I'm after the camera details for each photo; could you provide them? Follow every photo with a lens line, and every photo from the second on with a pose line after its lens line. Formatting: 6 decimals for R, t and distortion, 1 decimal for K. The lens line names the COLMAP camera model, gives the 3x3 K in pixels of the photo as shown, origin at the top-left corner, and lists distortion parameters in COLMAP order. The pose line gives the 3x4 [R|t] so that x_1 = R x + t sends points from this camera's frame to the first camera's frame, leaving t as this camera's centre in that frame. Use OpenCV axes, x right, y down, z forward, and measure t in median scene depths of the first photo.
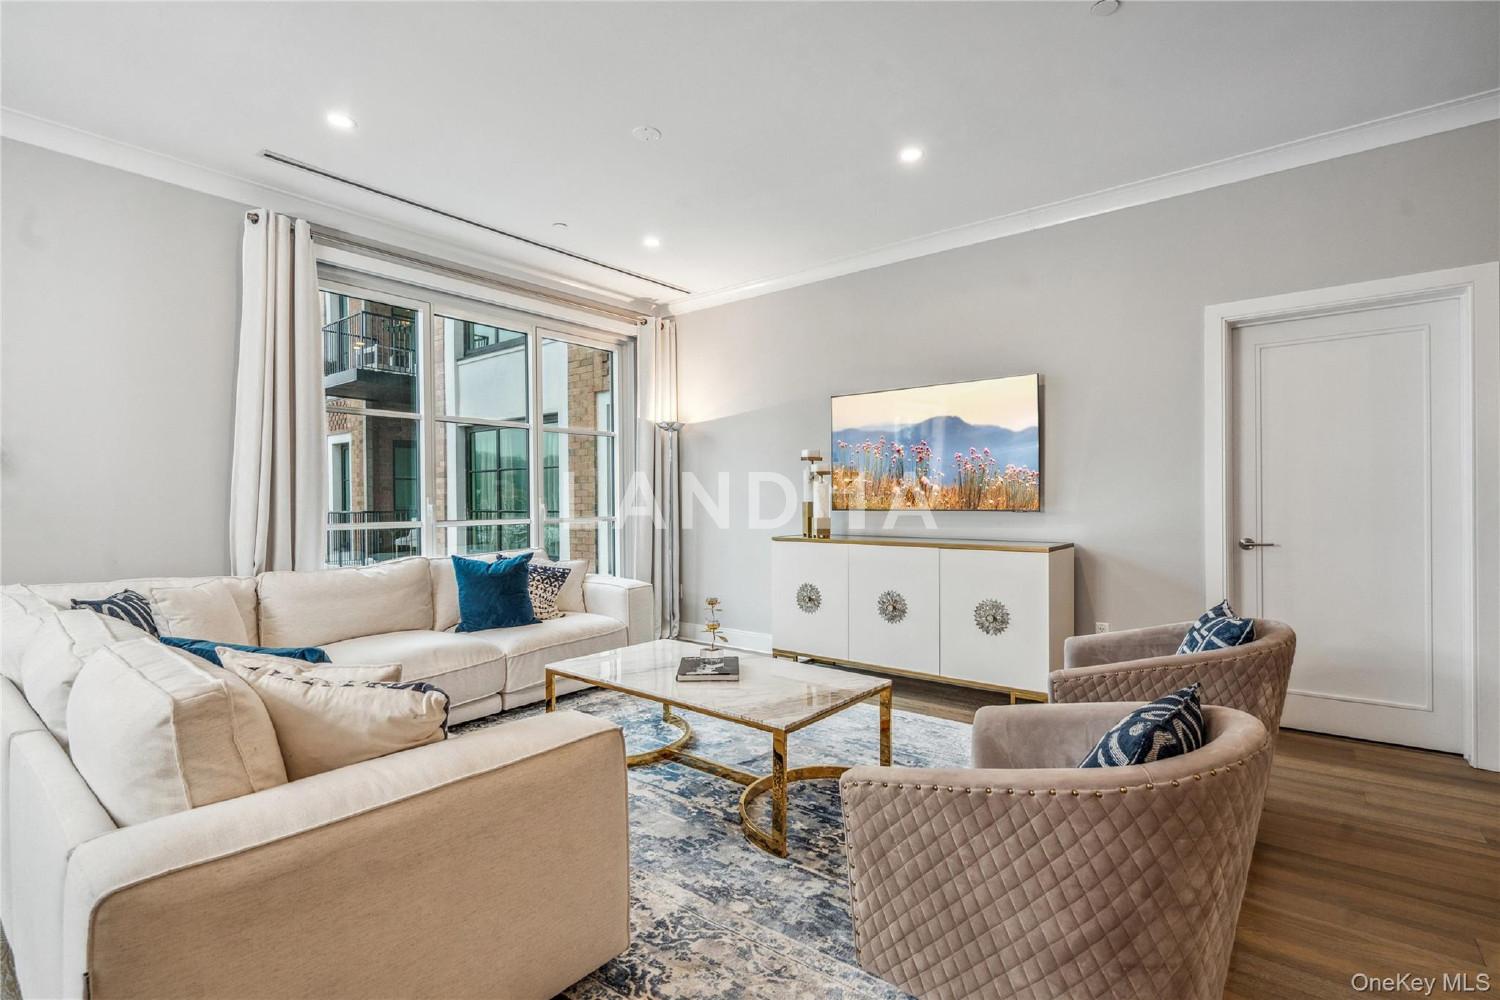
lens RADIAL K [[702.8, 0, 743.1], [0, 702.8, 504.8], [0, 0, 1]] dist [-0.003569, -0.000508]
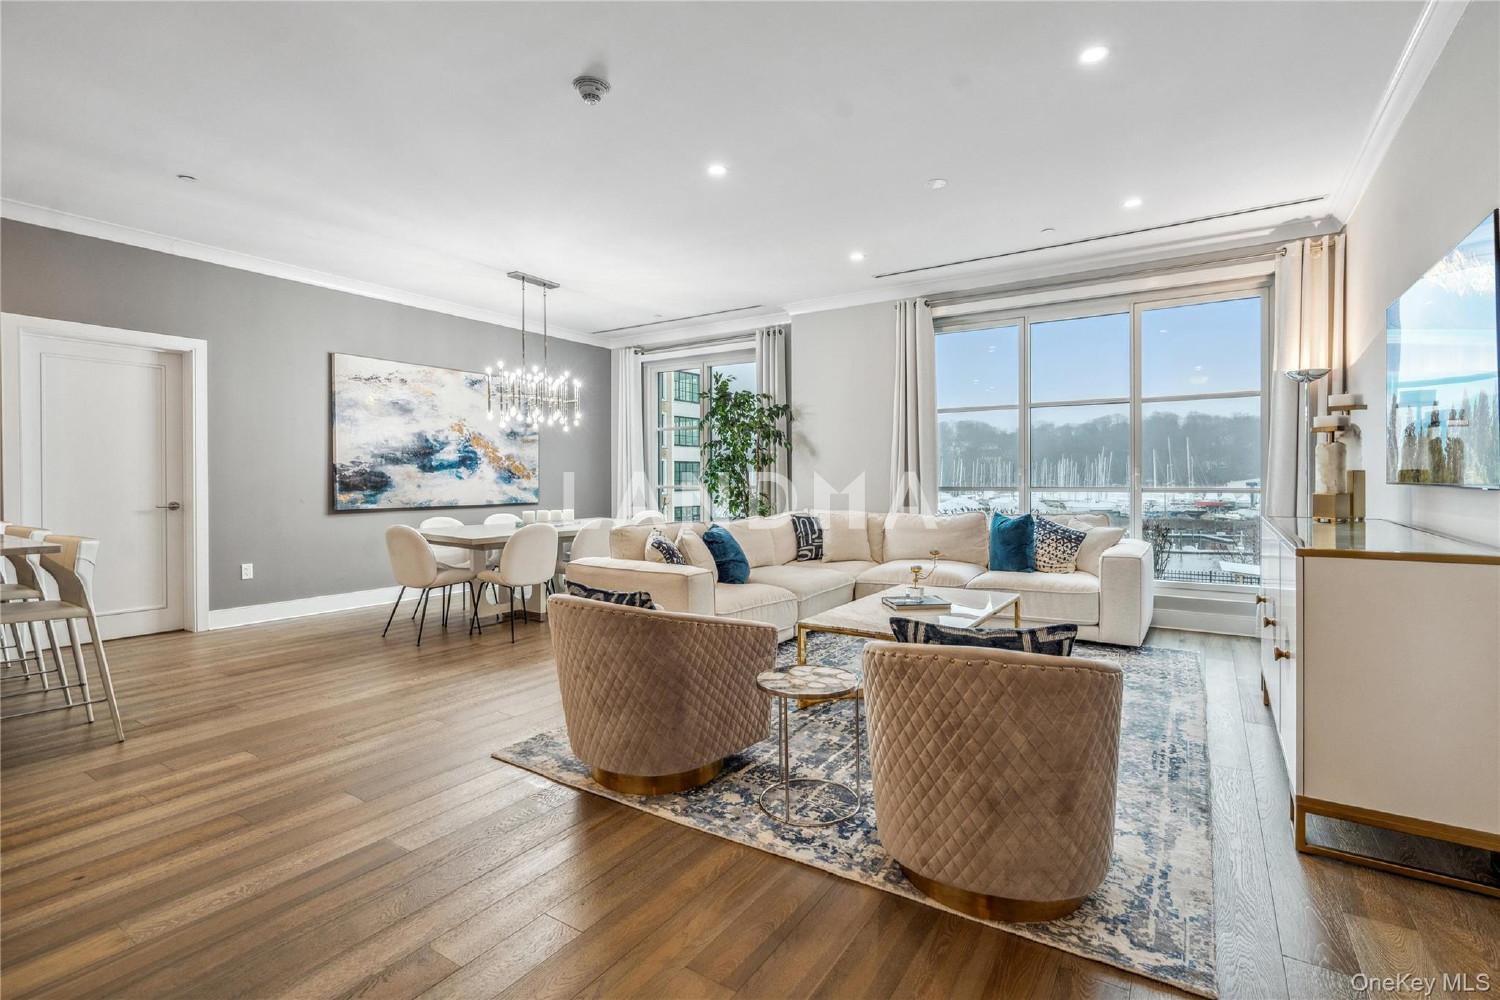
lens RADIAL K [[687.6, 0, 754.4], [0, 687.6, 485.7], [0, 0, 1]] dist [-0.001996, 0.000383]
pose [[0.096798, 0.018096, -0.995140, 0.922038], [-0.001634, 0.999836, 0.018023, -0.000901], [0.995303, -0.000119, 0.096812, 0.467023]]
